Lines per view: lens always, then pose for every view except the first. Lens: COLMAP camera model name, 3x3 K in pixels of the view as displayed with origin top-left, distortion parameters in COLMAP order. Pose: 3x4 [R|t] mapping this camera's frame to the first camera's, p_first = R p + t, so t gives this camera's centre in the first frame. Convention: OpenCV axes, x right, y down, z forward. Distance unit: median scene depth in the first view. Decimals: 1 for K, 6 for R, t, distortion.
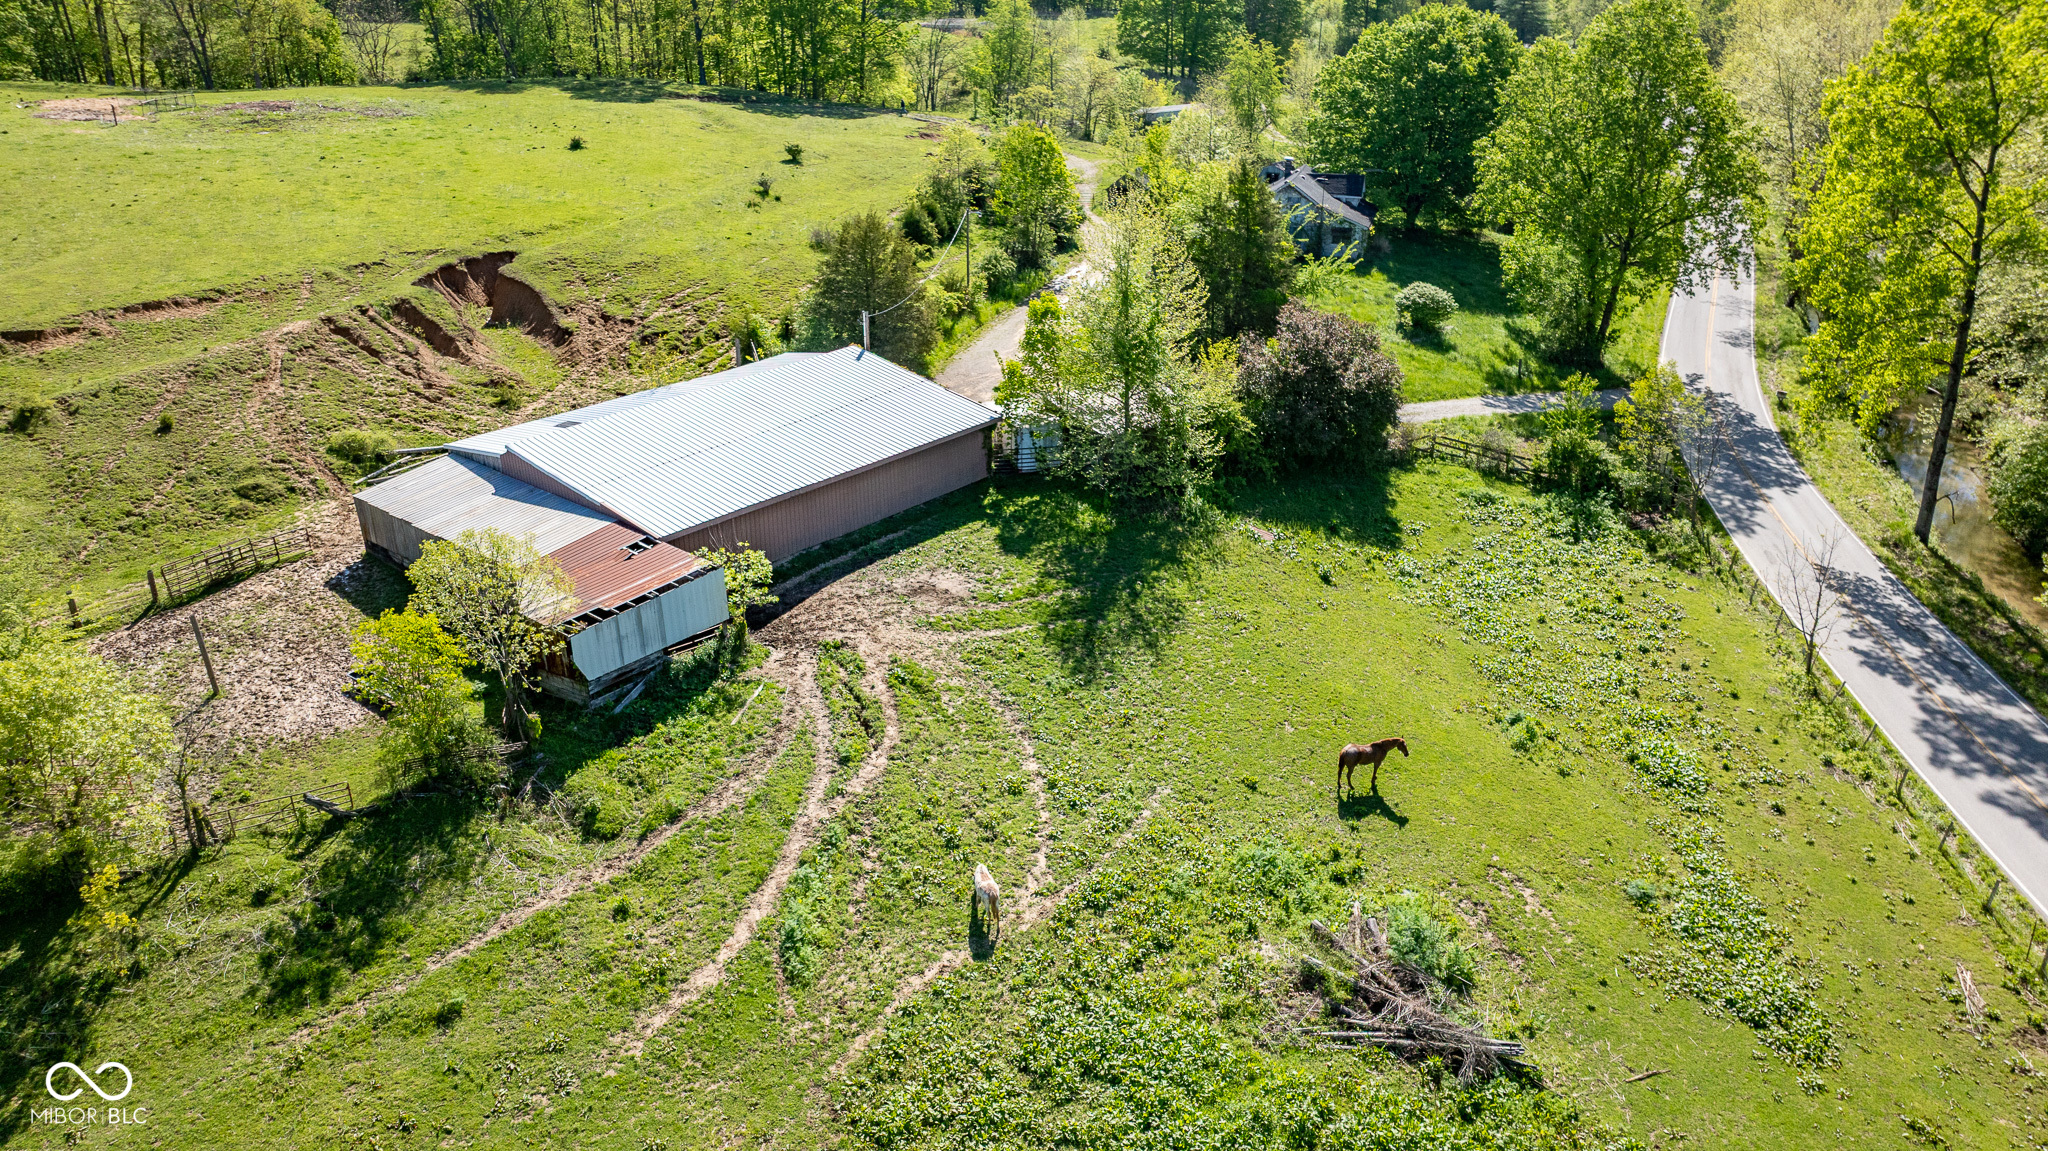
lens RADIAL K [[1445.7, 0, 1029.9], [0, 1445.7, 582.5], [0, 0, 1]] dist [-0.043097, 0.046121]
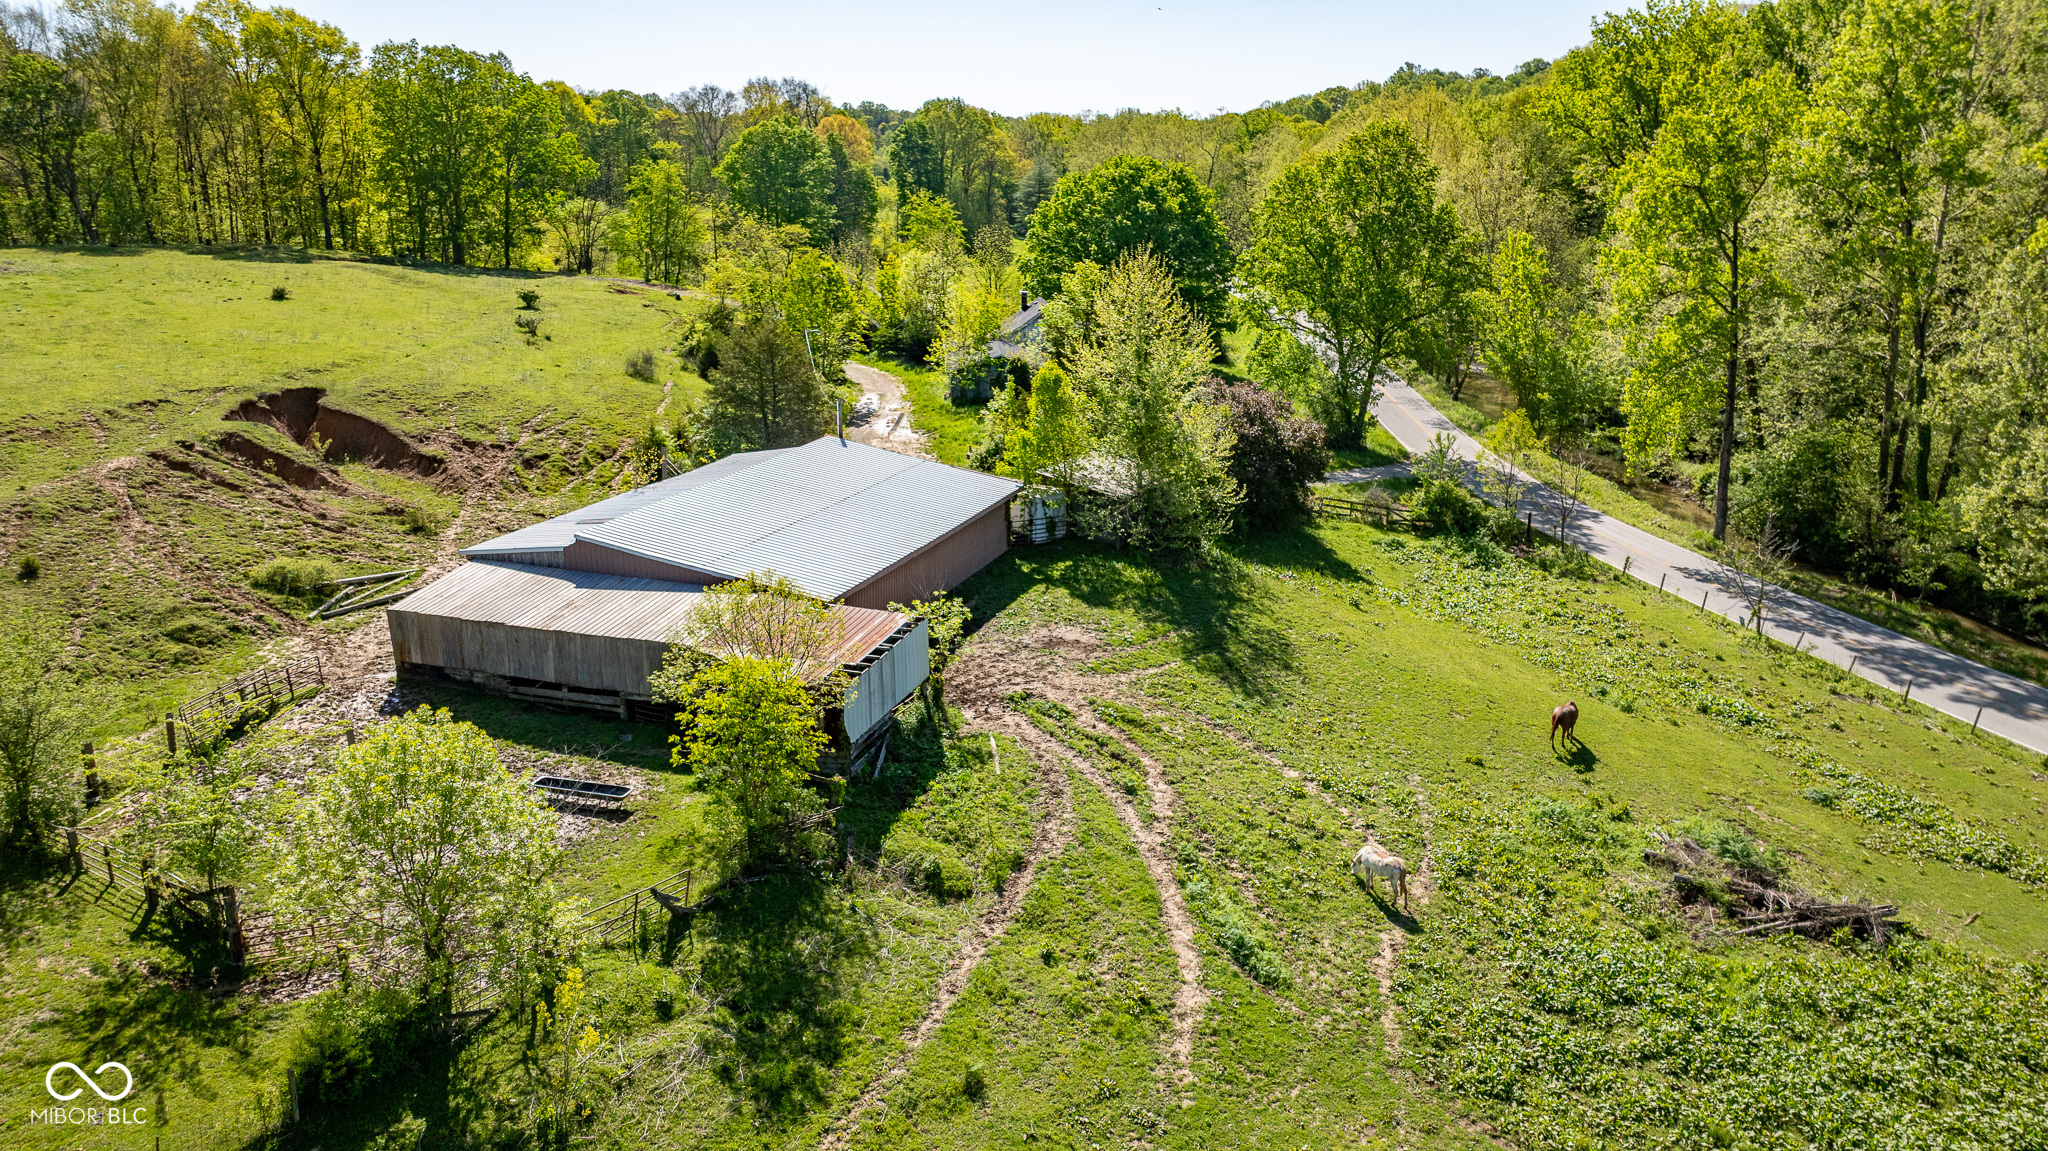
lens RADIAL K [[1445.7, 0, 1033.3], [0, 1445.7, 571.0], [0, 0, 1]] dist [-0.043097, 0.046121]
pose [[0.934259, -0.090351, 0.344959, -0.415968], [0.139238, 0.983006, -0.119634, 0.071518], [-0.328288, 0.159800, 0.930962, 0.098524]]
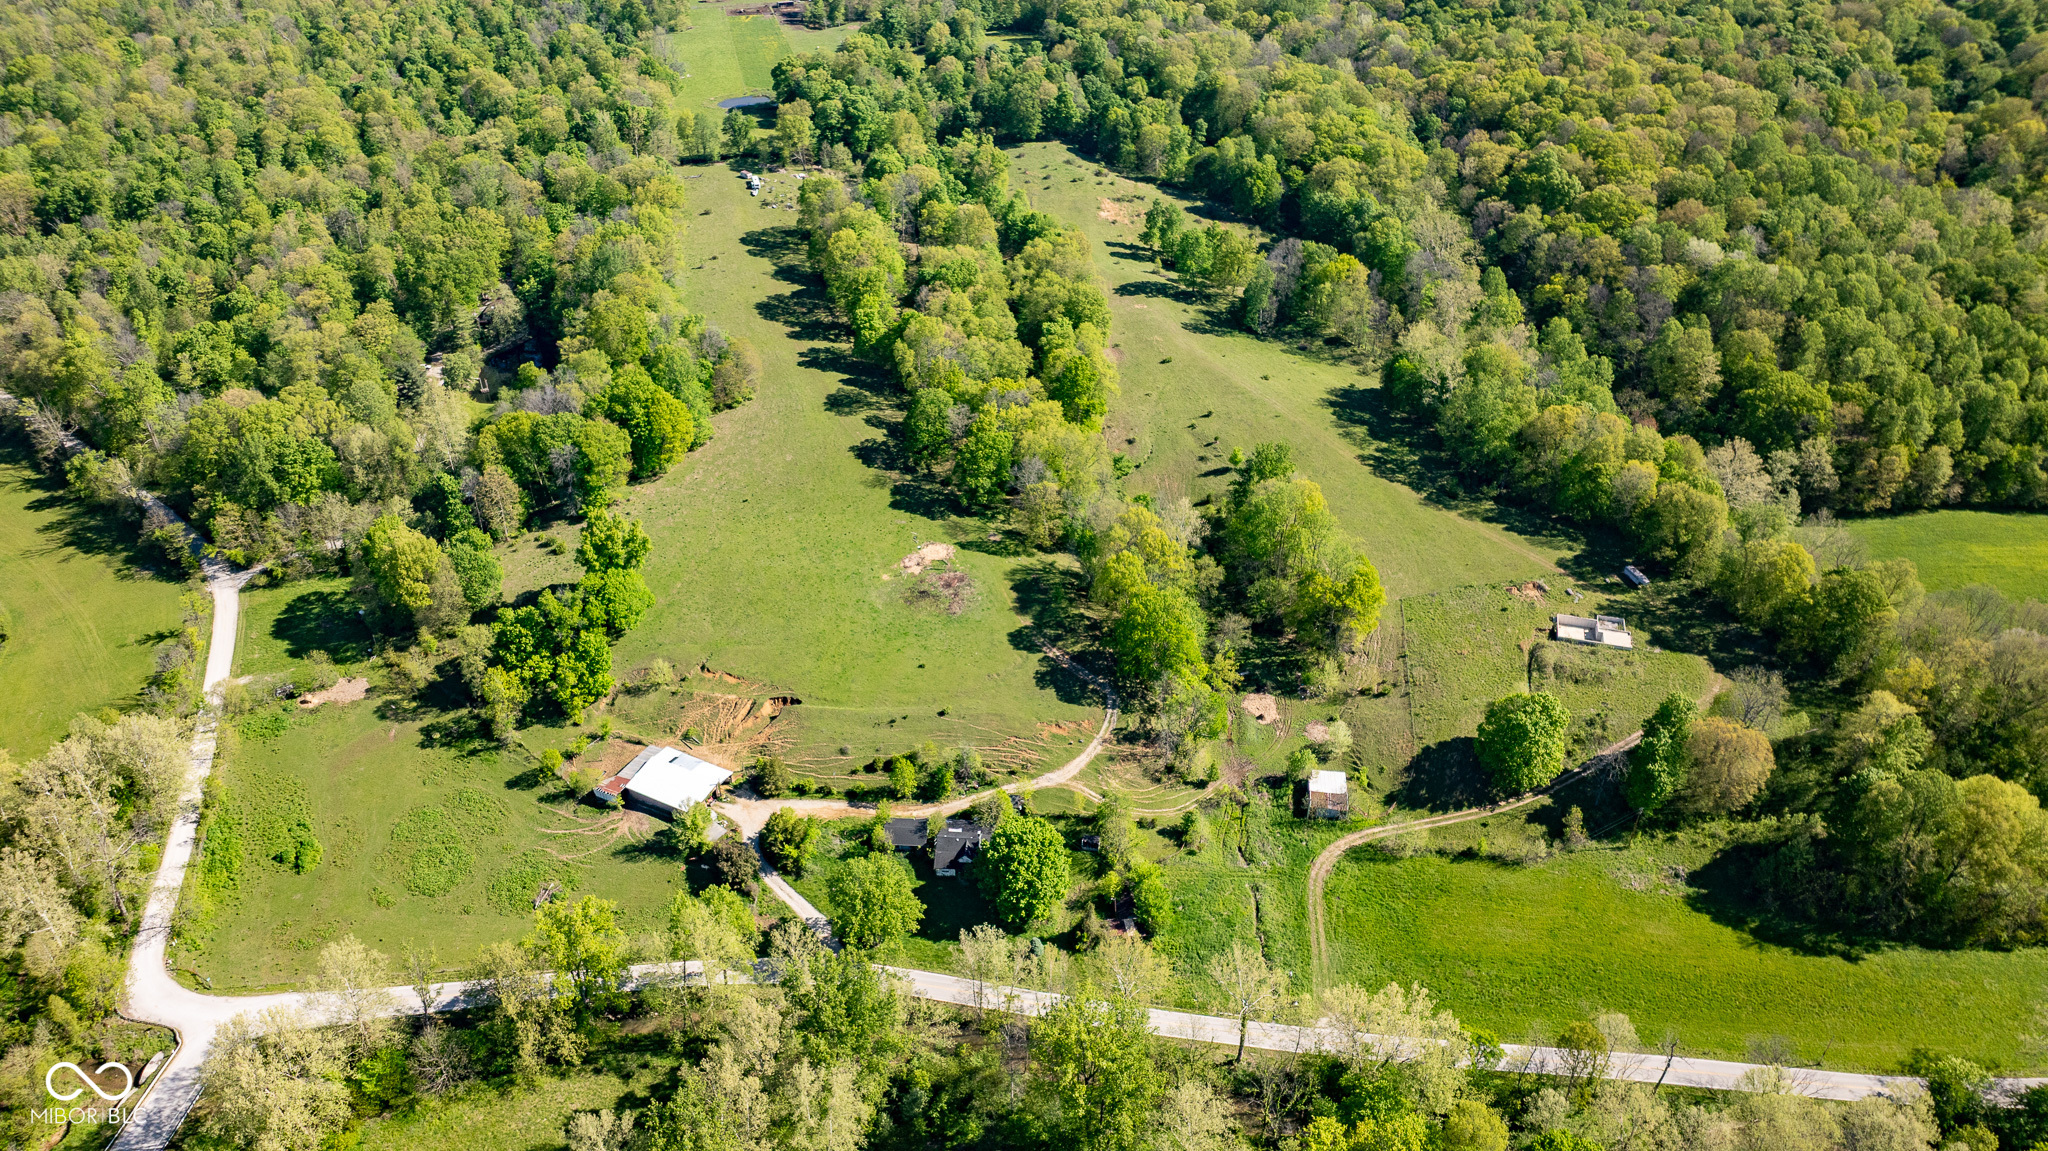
lens RADIAL K [[1445.7, 0, 1024.9], [0, 1445.7, 572.6], [0, 0, 1]] dist [-0.043097, 0.046121]
pose [[0.236880, 0.549144, -0.801454, 4.242578], [-0.414705, 0.803156, 0.427738, -3.809911], [0.878583, 0.231045, 0.417985, -0.263199]]
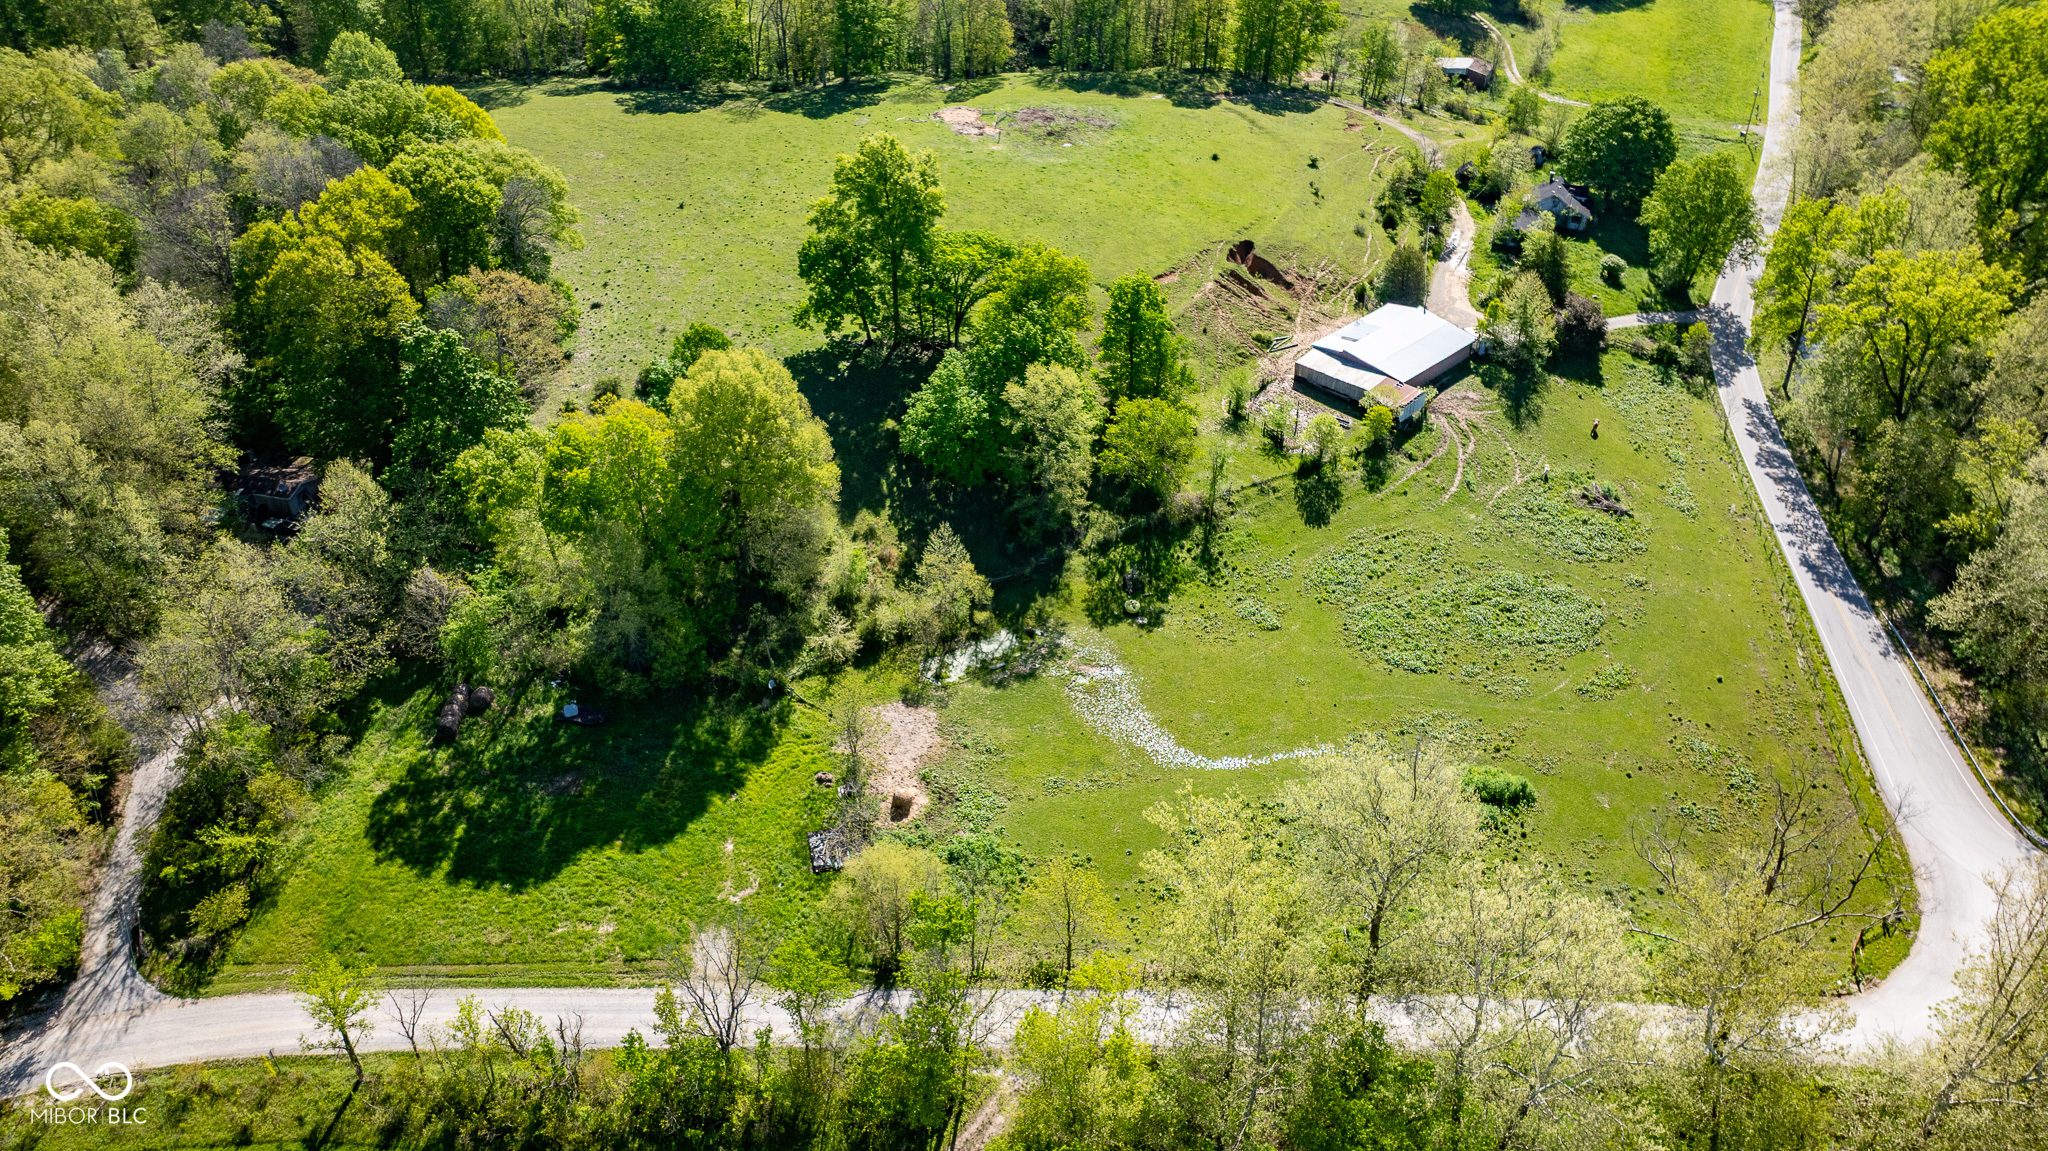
lens RADIAL K [[1445.7, 0, 1036.6], [0, 1445.7, 565.3], [0, 0, 1]] dist [-0.043097, 0.046121]
pose [[0.997085, 0.049436, -0.058119, -0.878330], [-0.037709, 0.981465, 0.187895, -0.210478], [0.066330, -0.185155, 0.980468, -2.522939]]
